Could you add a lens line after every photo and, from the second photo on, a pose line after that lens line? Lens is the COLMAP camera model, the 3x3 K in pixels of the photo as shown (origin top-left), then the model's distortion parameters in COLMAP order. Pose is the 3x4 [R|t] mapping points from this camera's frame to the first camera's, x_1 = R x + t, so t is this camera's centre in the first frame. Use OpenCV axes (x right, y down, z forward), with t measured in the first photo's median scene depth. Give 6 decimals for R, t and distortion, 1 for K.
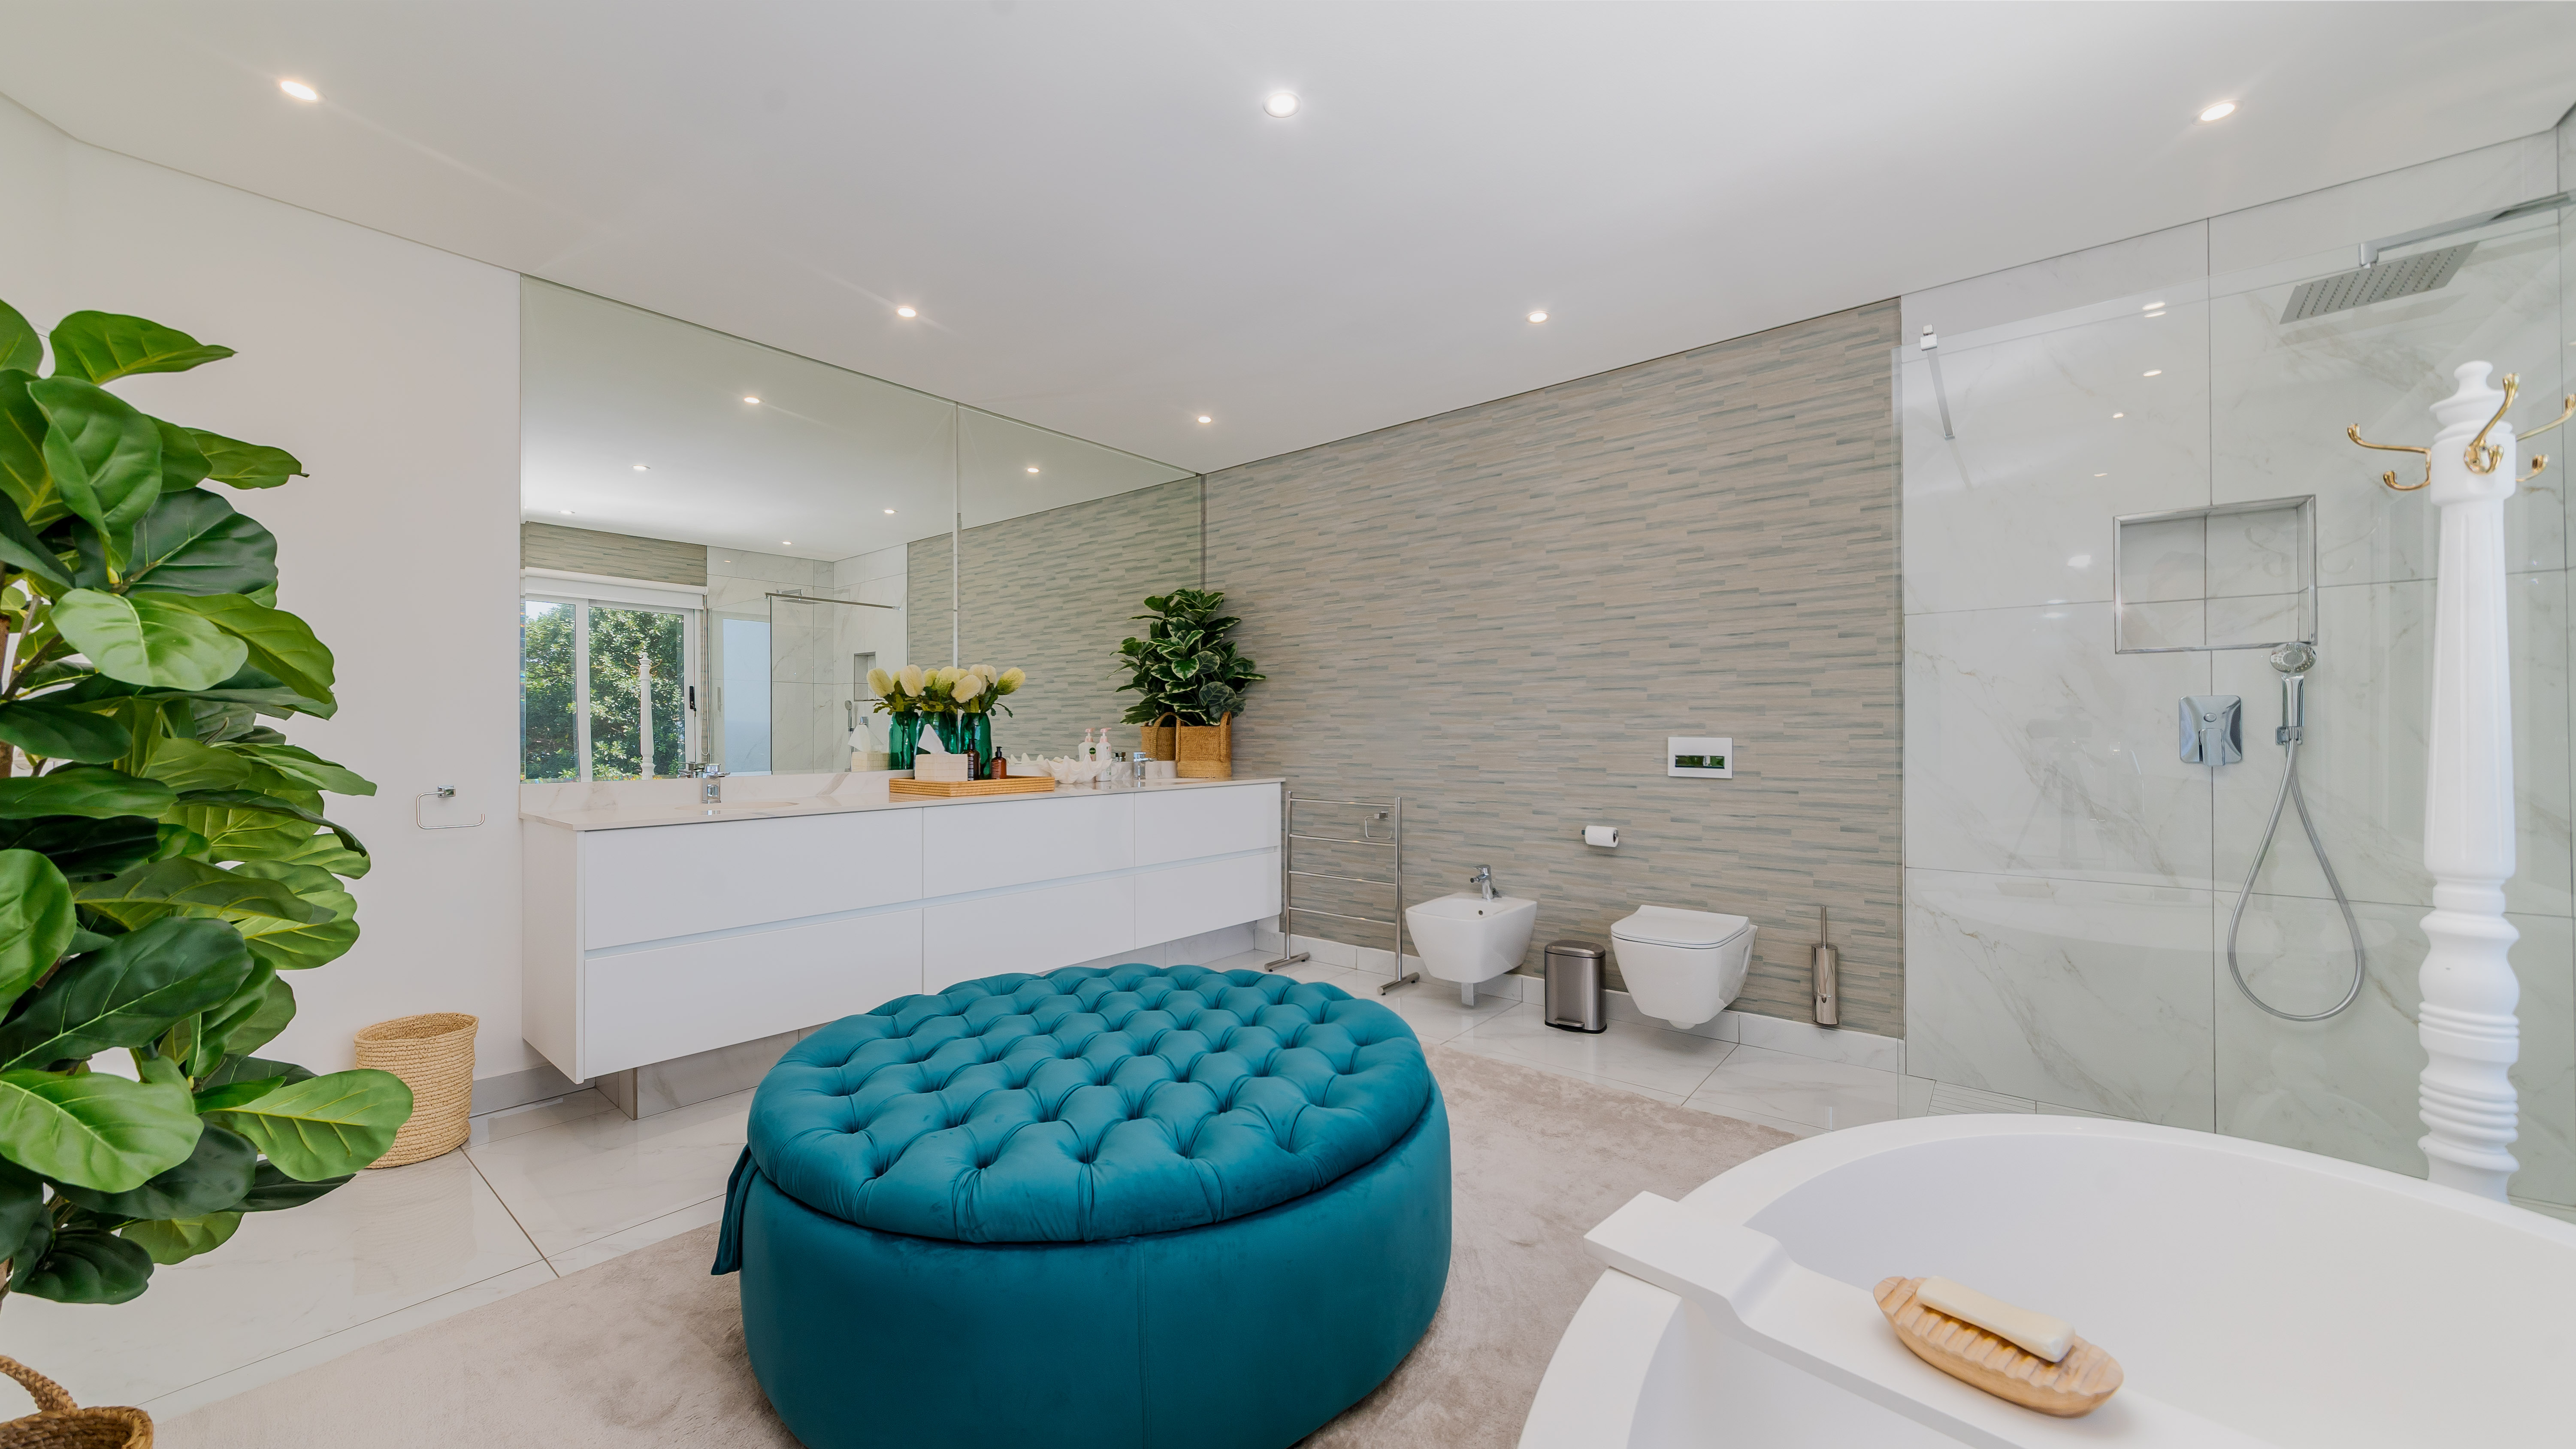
lens RADIAL K [[922.5, 0, 1276.8], [0, 922.5, 727.7], [0, 0, 1]] dist [0.000871, -0.000055]
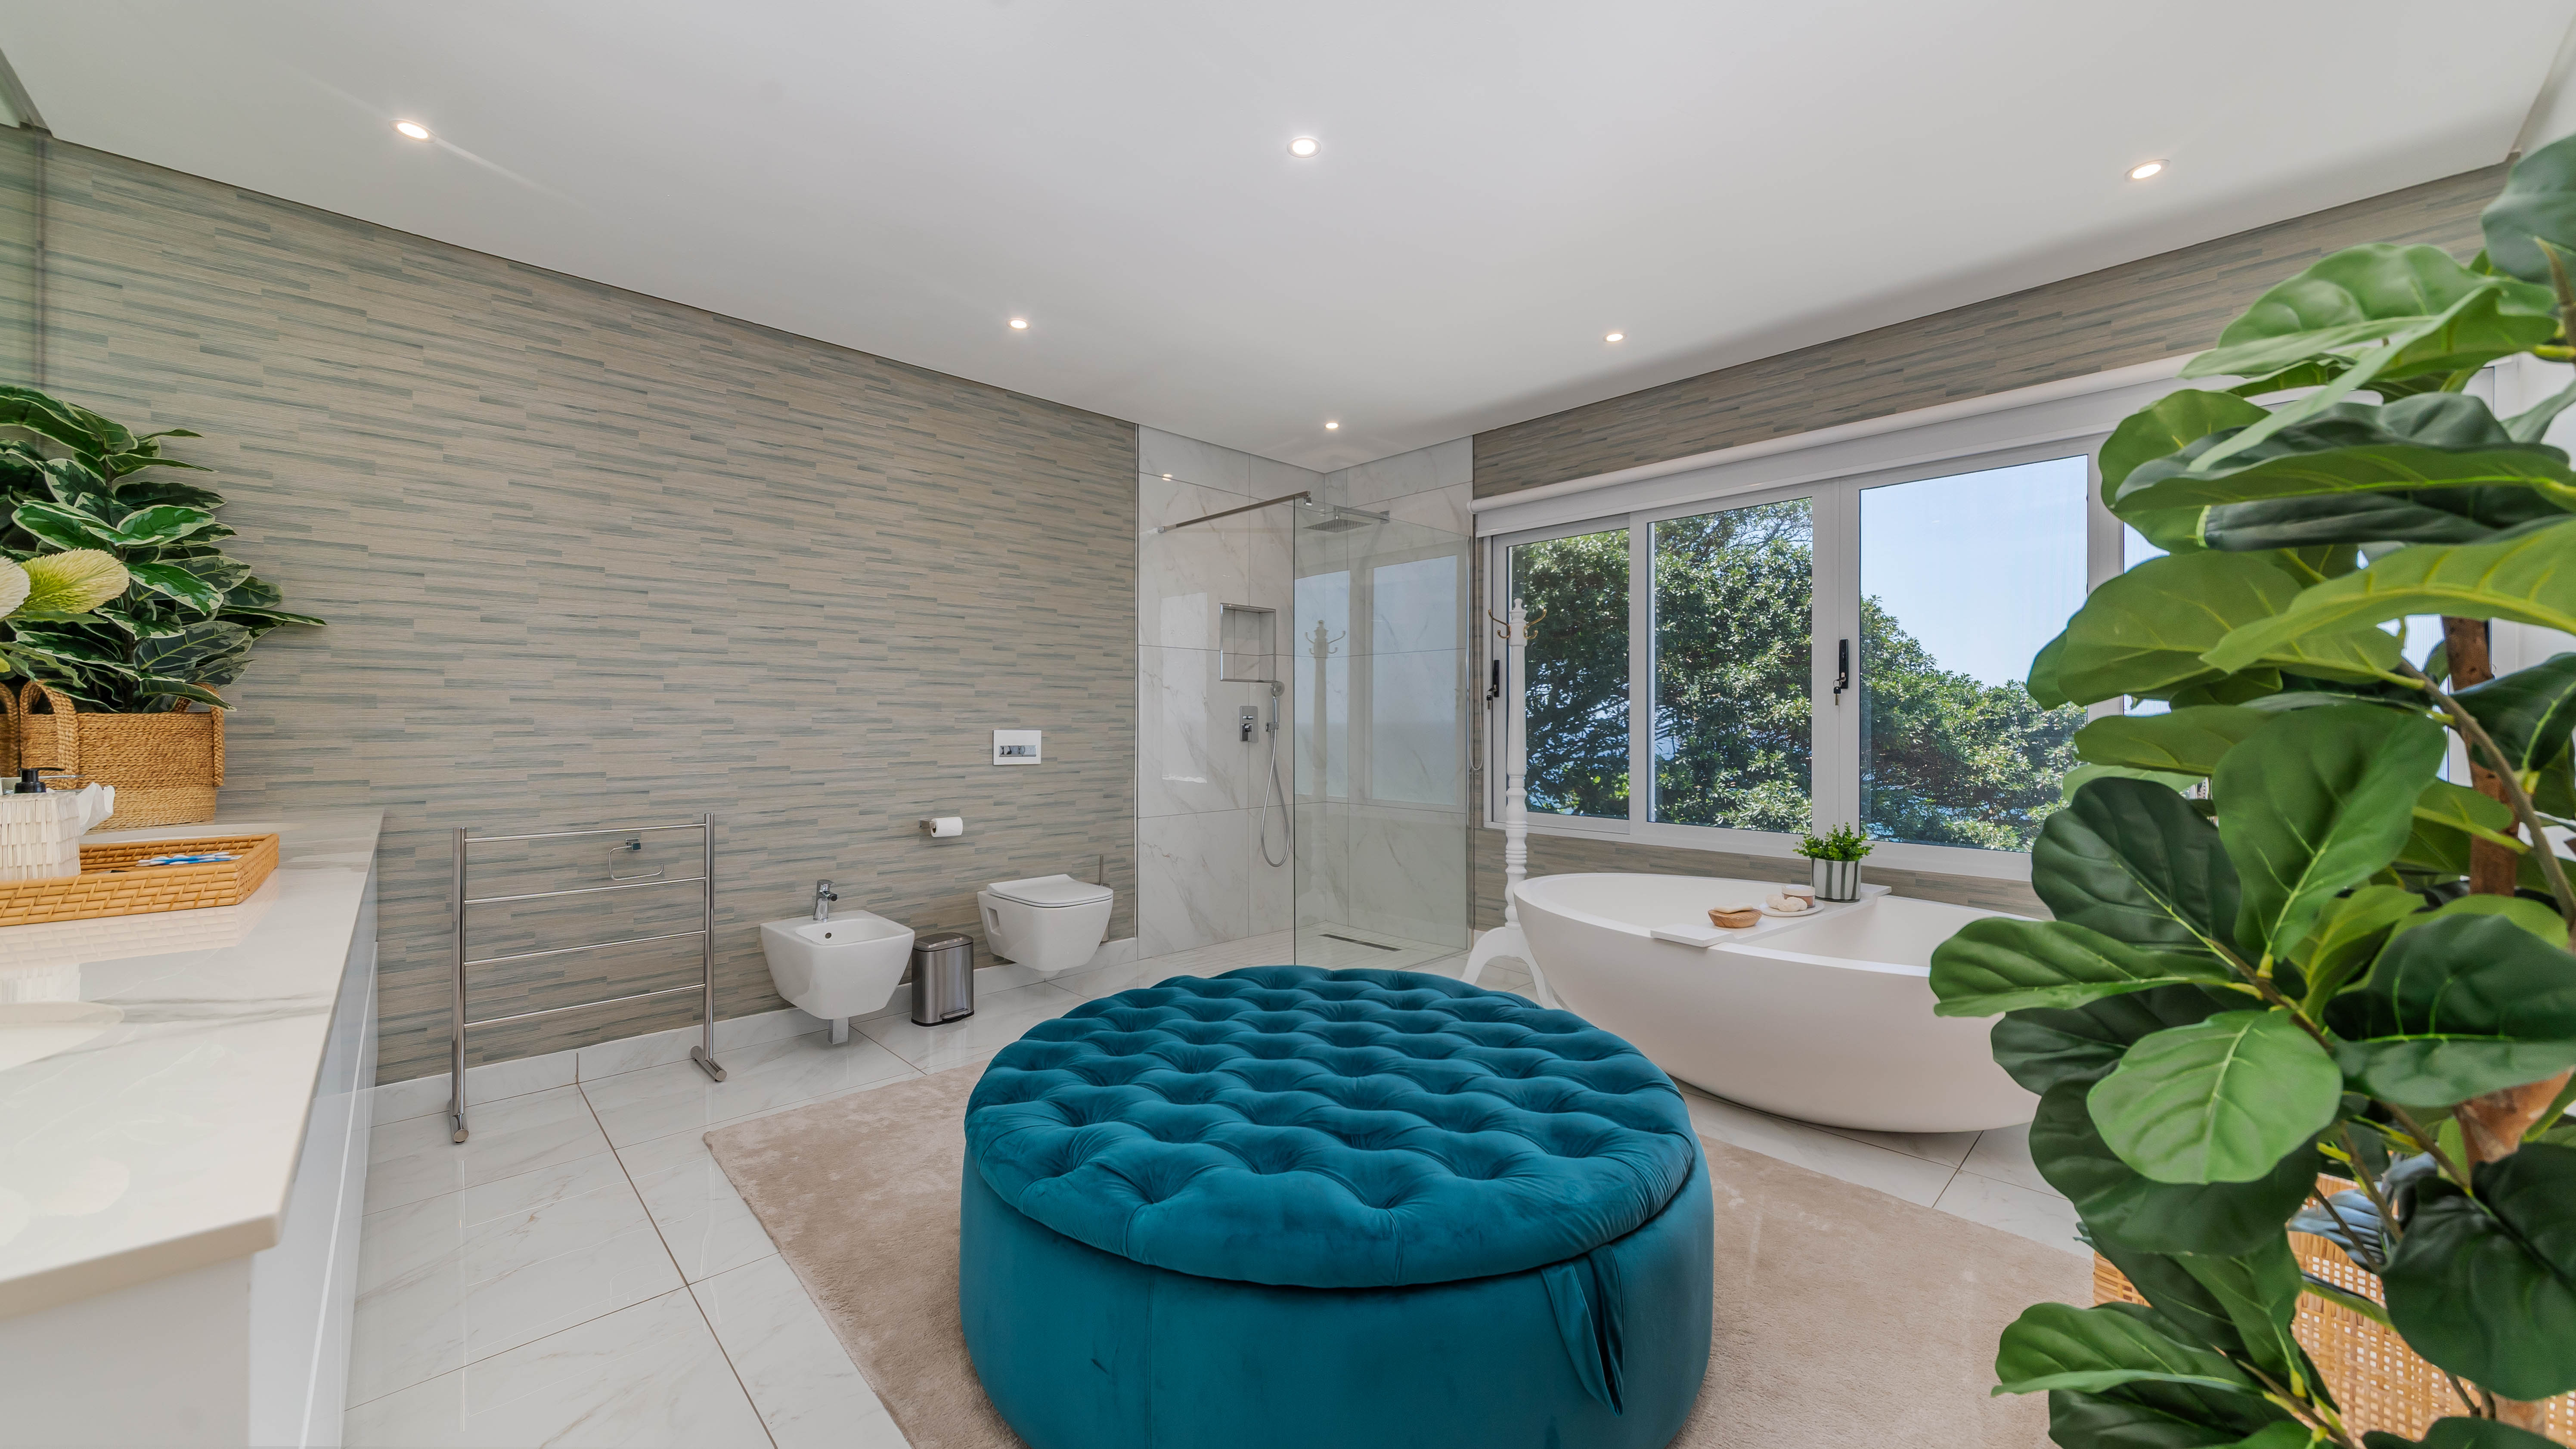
lens RADIAL K [[922.5, 0, 1276.8], [0, 922.5, 727.7], [0, 0, 1]] dist [0.000871, -0.000055]
pose [[0.119674, -0.000206, 0.992813, -0.473001], [-0.001911, 0.999998, 0.000438, 0.004668], [-0.992811, -0.001950, 0.119673, 0.390541]]
